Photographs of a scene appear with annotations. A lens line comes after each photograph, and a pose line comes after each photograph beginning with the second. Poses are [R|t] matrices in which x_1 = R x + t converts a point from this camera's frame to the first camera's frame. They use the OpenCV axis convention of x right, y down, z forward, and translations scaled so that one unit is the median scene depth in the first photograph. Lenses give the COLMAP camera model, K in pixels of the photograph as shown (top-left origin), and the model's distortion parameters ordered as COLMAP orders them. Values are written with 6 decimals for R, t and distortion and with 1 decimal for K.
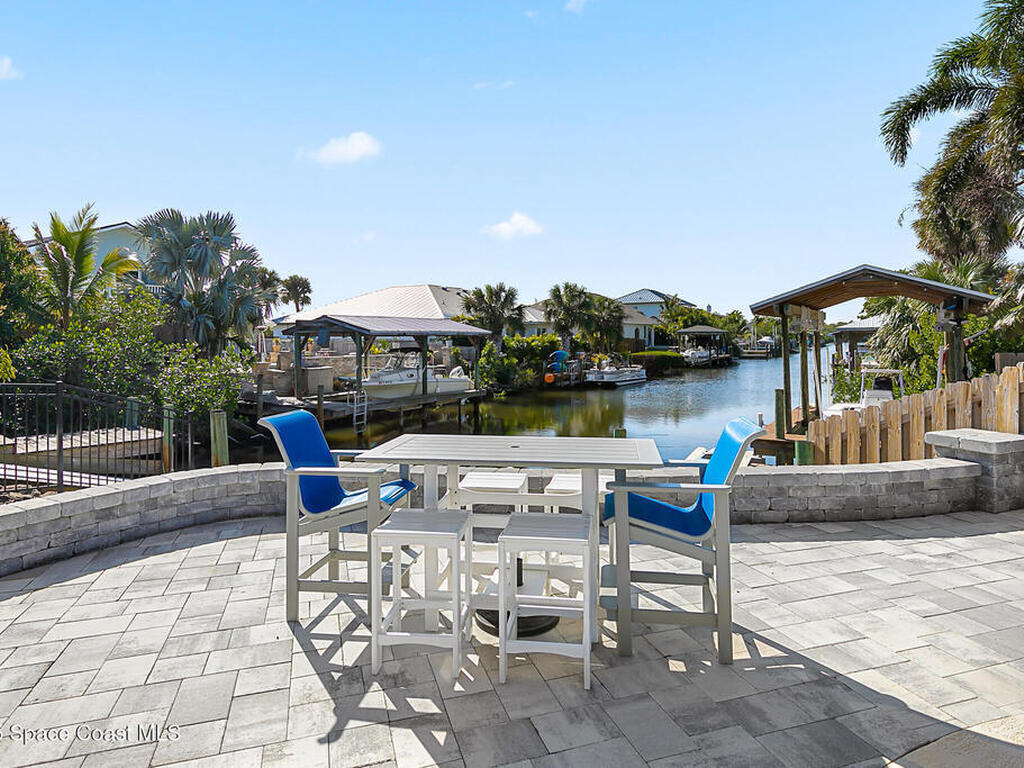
lens RADIAL K [[613.2, 0, 517.1], [0, 613.2, 343.9], [0, 0, 1]] dist [0.000415, -0.000663]
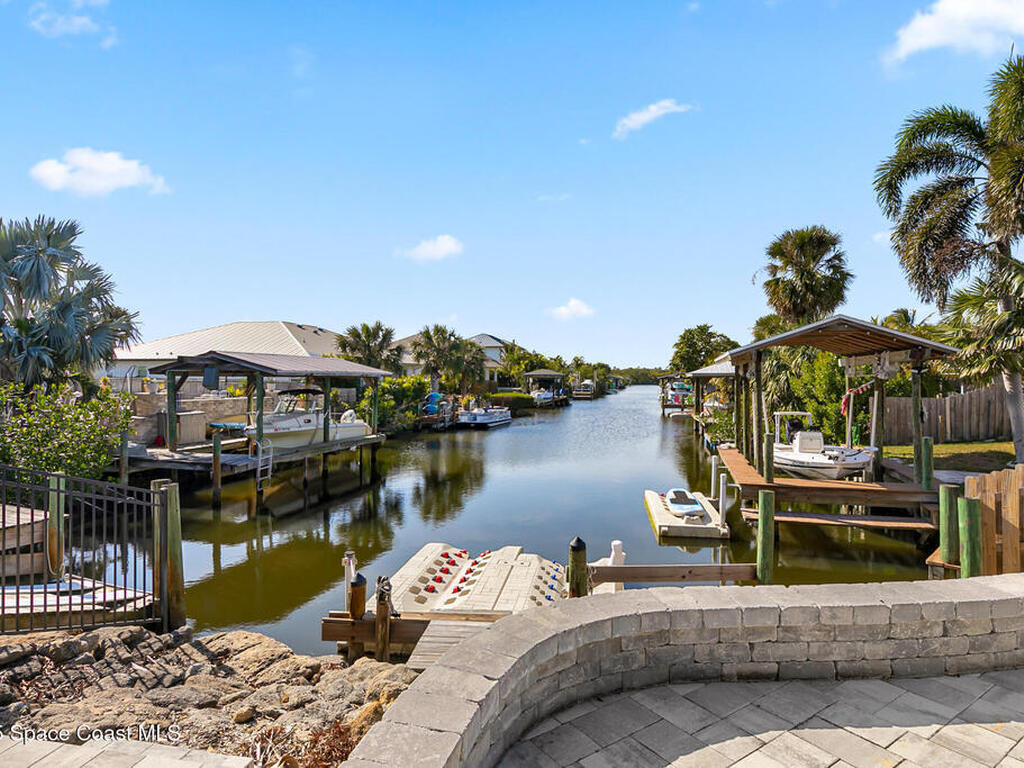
lens RADIAL K [[577.9, 0, 512.0], [0, 577.9, 384.0], [0, 0, 1]] dist [0.001570, 0.001673]
pose [[0.957878, 0.006917, 0.287091, -0.085179], [-0.006442, 0.999976, -0.002599, -0.001120], [-0.287102, 0.000640, 0.957900, 0.071366]]
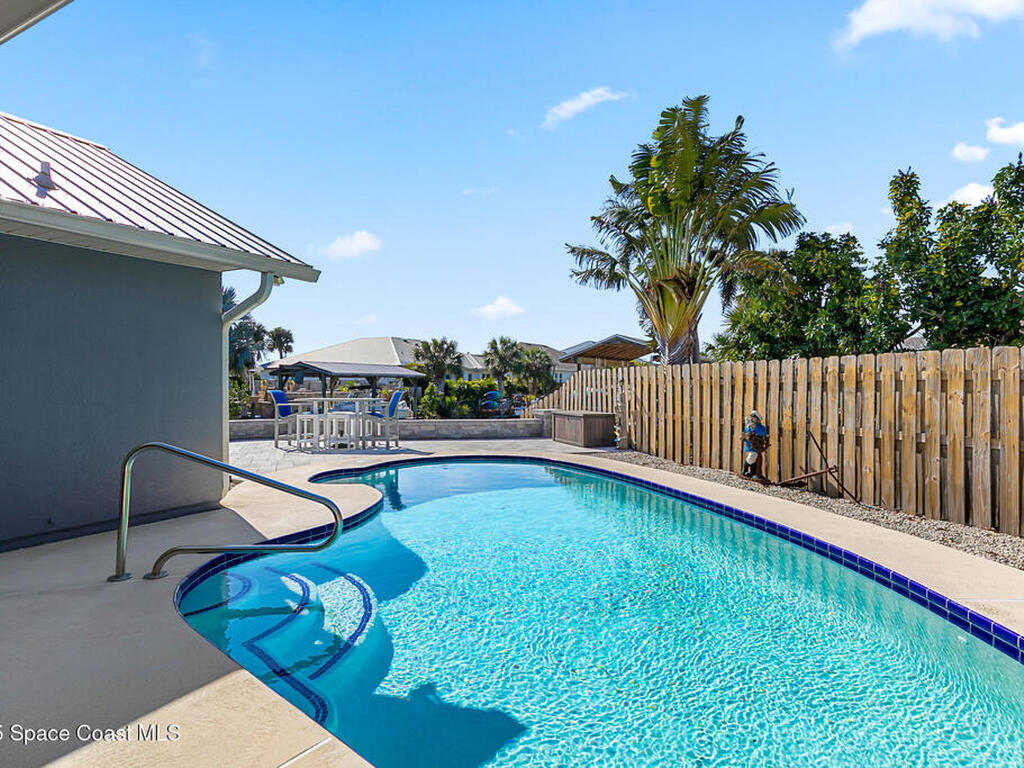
lens RADIAL K [[577.9, 0, 512.0], [0, 577.9, 384.0], [0, 0, 1]] dist [0.001570, 0.001673]
pose [[0.999349, 0.006457, 0.035494, 0.072096], [-0.006059, 0.999918, -0.011299, 0.009812], [-0.035565, 0.011077, 0.999306, -0.196156]]
